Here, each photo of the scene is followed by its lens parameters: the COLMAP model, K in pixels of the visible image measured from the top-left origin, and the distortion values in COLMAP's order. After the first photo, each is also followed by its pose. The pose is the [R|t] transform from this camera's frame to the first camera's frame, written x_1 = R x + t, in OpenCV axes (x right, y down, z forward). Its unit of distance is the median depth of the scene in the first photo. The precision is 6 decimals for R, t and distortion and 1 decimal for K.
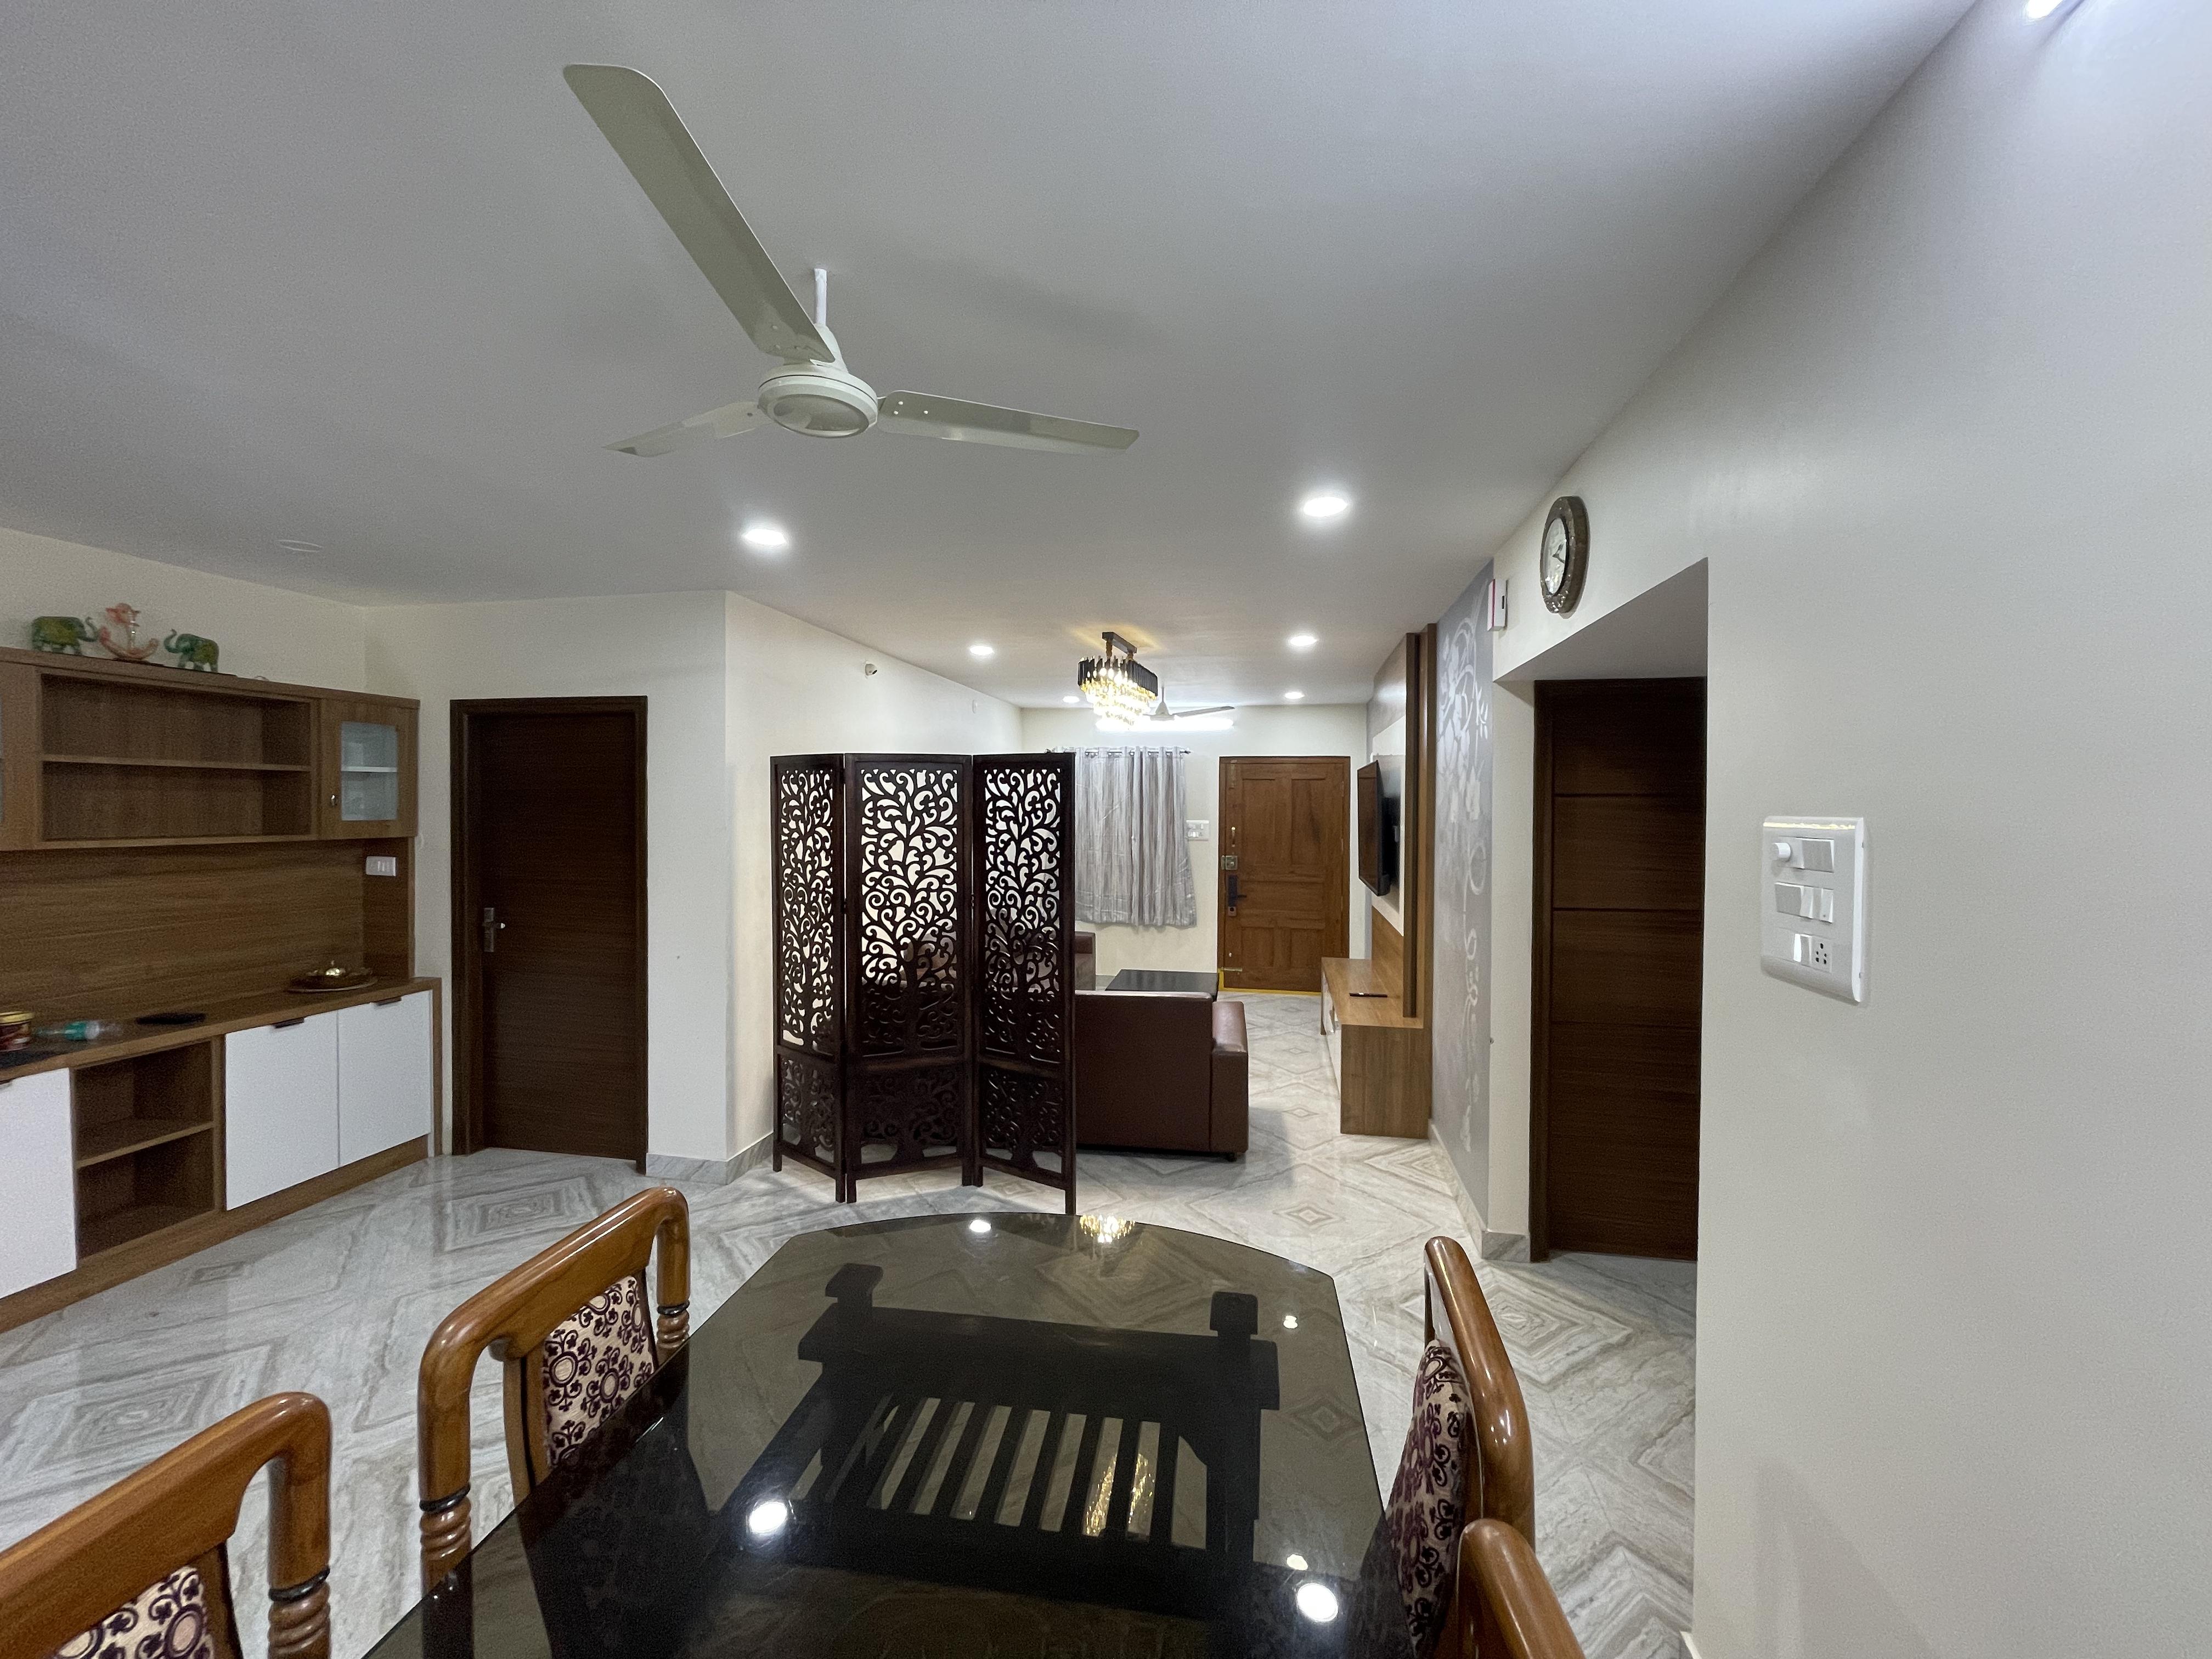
lens RADIAL K [[884.4, 0, 1113.8], [0, 884.4, 820.5], [0, 0, 1]] dist [-0.003891, 0.000020]
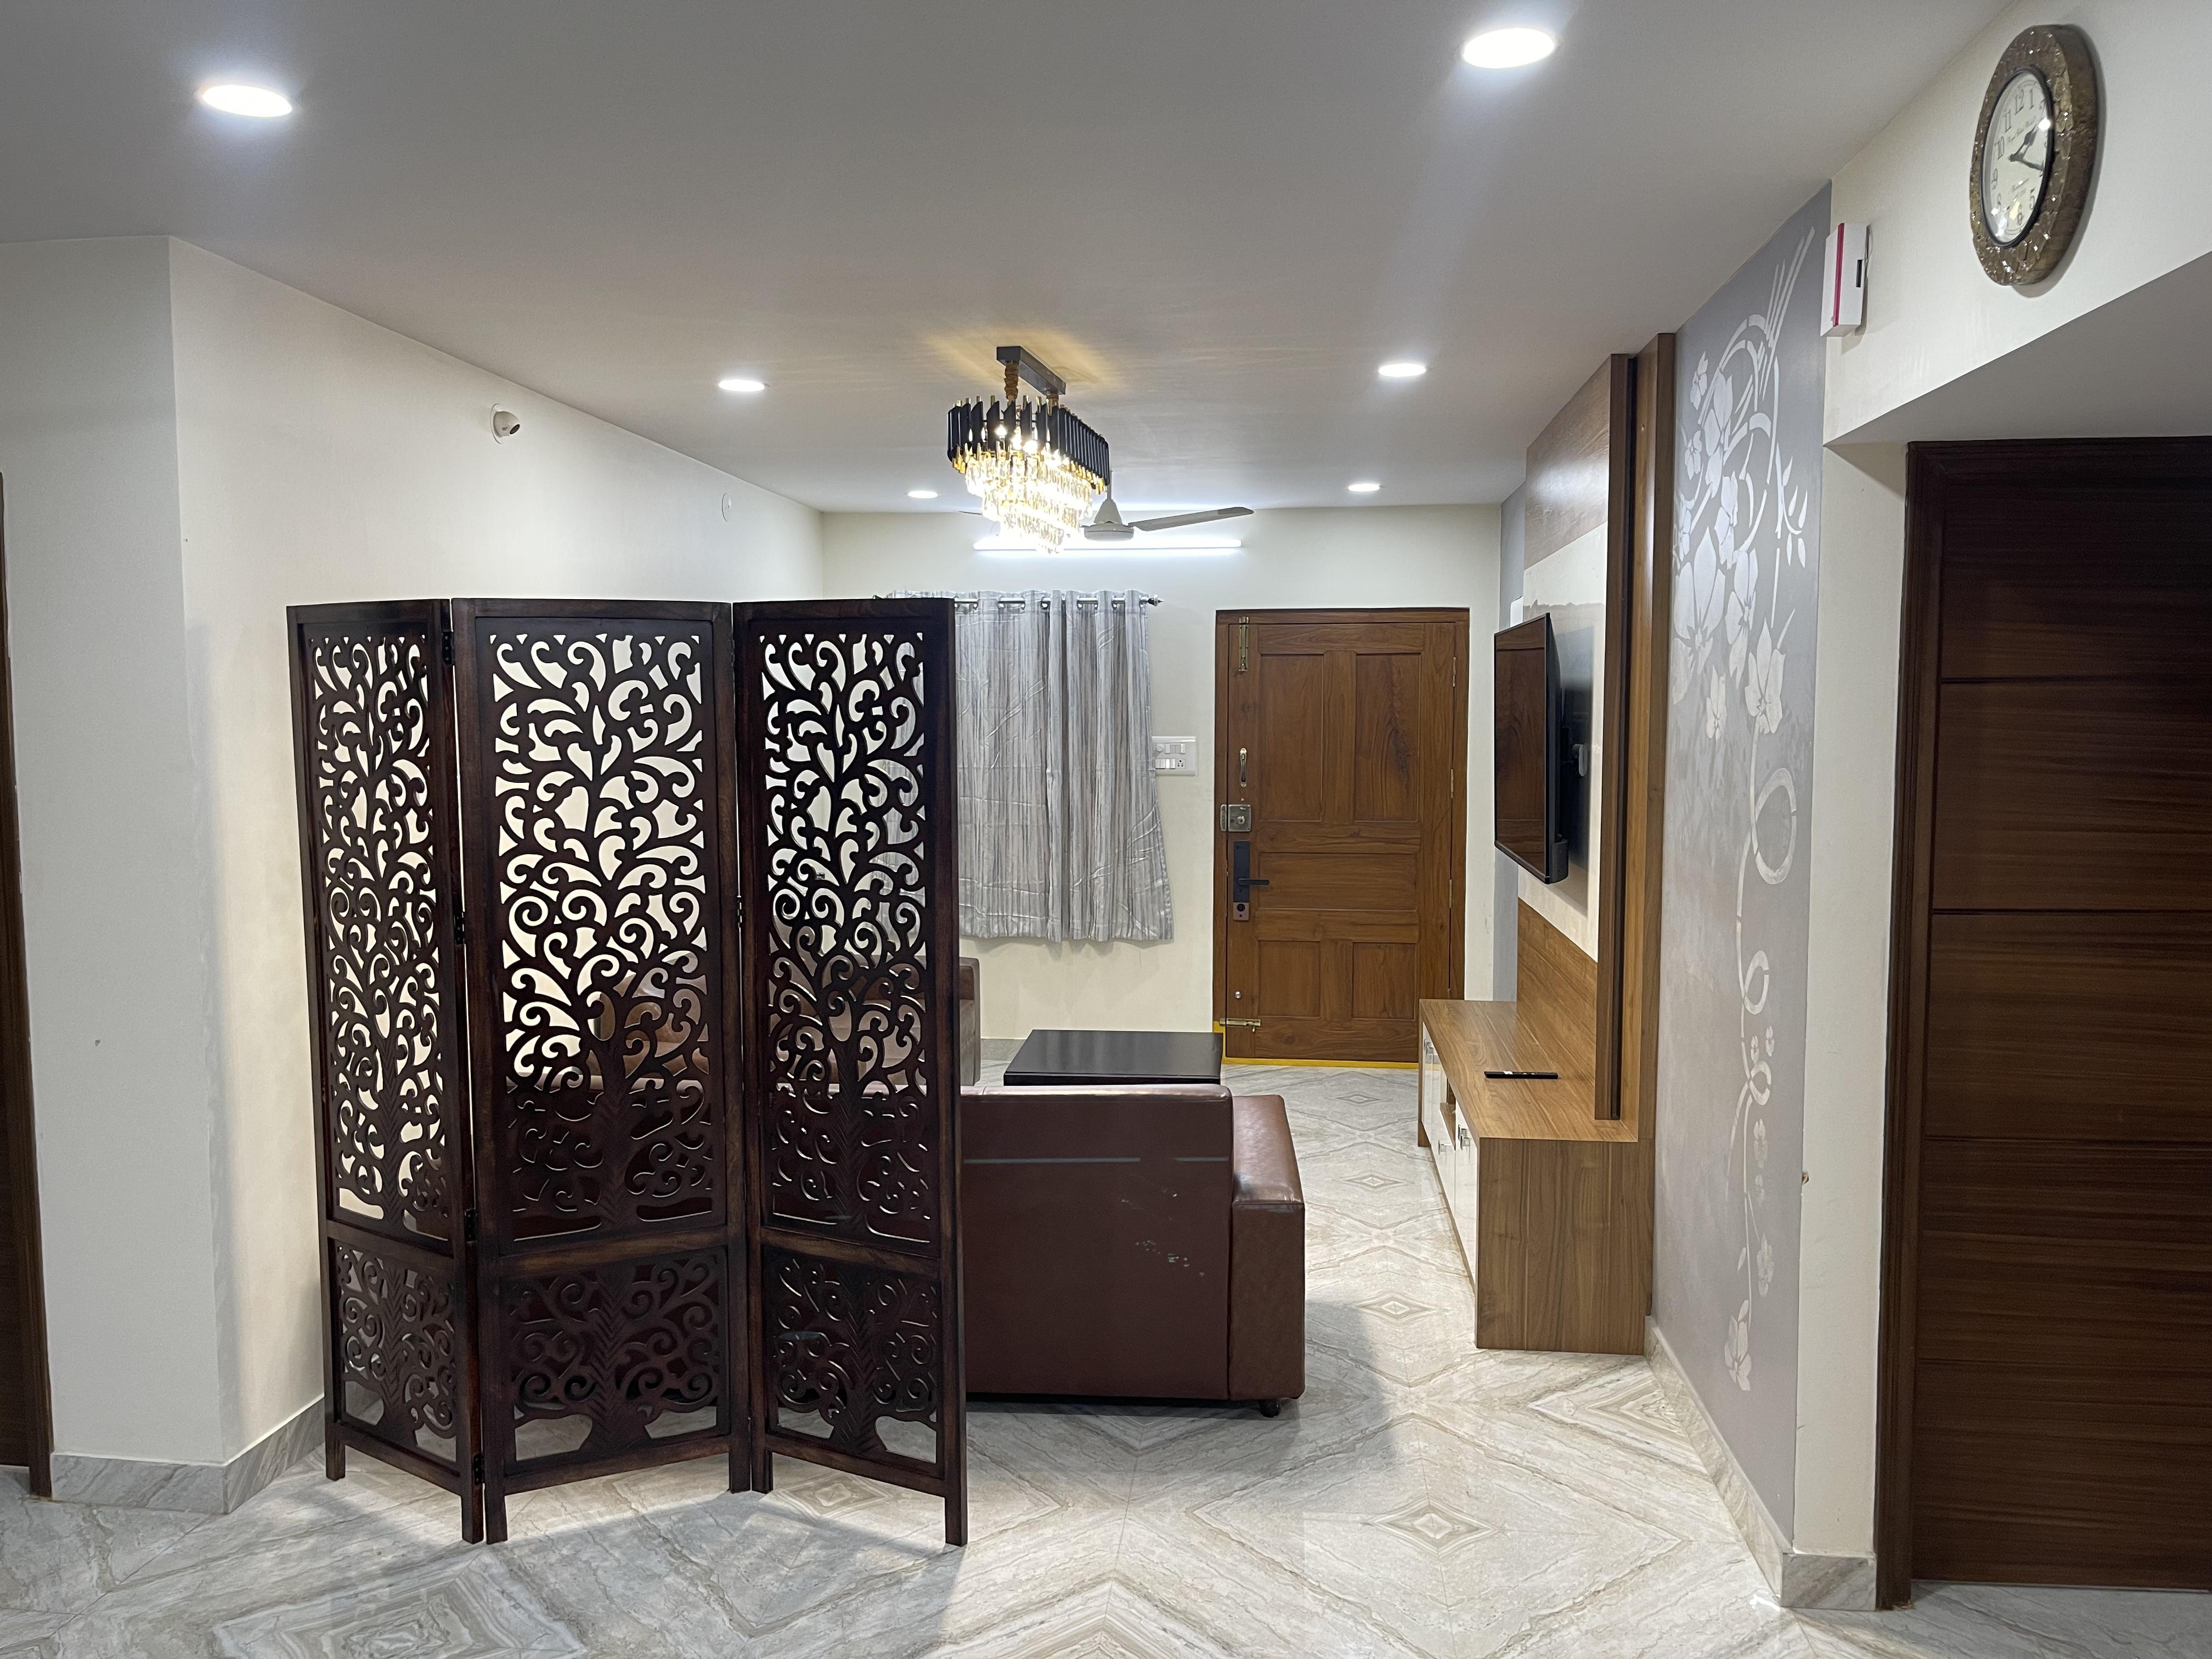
lens RADIAL K [[1637.1, 0, 1109.5], [0, 1637.1, 839.5], [0, 0, 1]] dist [0.026956, -0.031903]
pose [[0.997213, -0.013011, 0.073460, -0.024753], [0.008259, 0.997876, 0.064621, -0.003162], [-0.074145, -0.063834, 0.995202, 0.105784]]
